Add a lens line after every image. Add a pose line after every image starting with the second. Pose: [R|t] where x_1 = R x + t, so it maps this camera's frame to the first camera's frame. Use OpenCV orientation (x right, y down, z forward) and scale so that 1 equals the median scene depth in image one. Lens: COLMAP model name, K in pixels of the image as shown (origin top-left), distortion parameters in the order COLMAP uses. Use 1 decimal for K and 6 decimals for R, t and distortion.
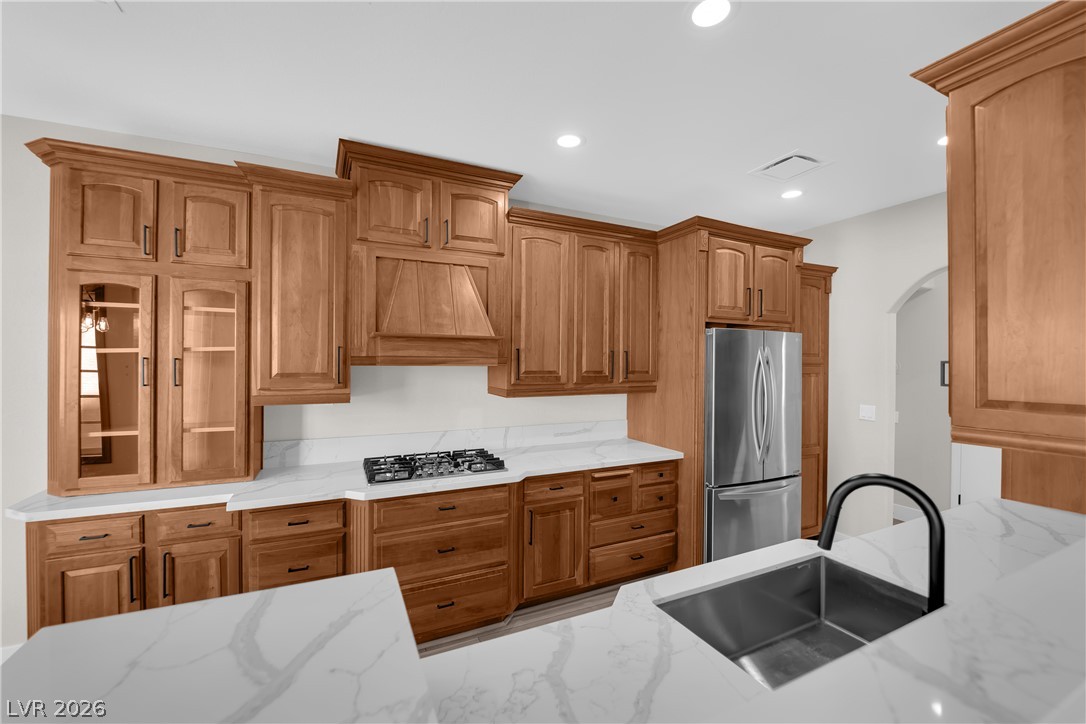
lens RADIAL K [[441.2, 0, 539.0], [0, 441.2, 364.5], [0, 0, 1]] dist [-0.004519, -0.000139]
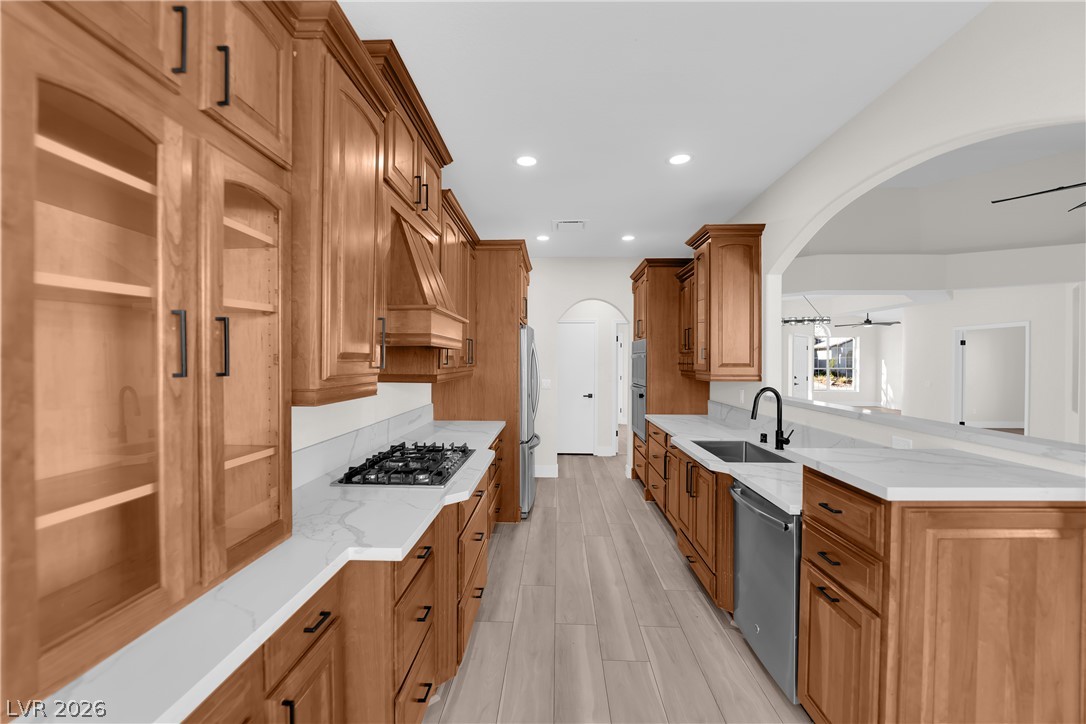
lens RADIAL K [[441.2, 0, 540.5], [0, 441.2, 362.2], [0, 0, 1]] dist [-0.004519, -0.000139]
pose [[0.448910, -0.002025, 0.893574, -0.767913], [0.002142, 0.999997, 0.001190, 0.029026], [-0.893574, 0.001380, 0.448913, 0.341554]]
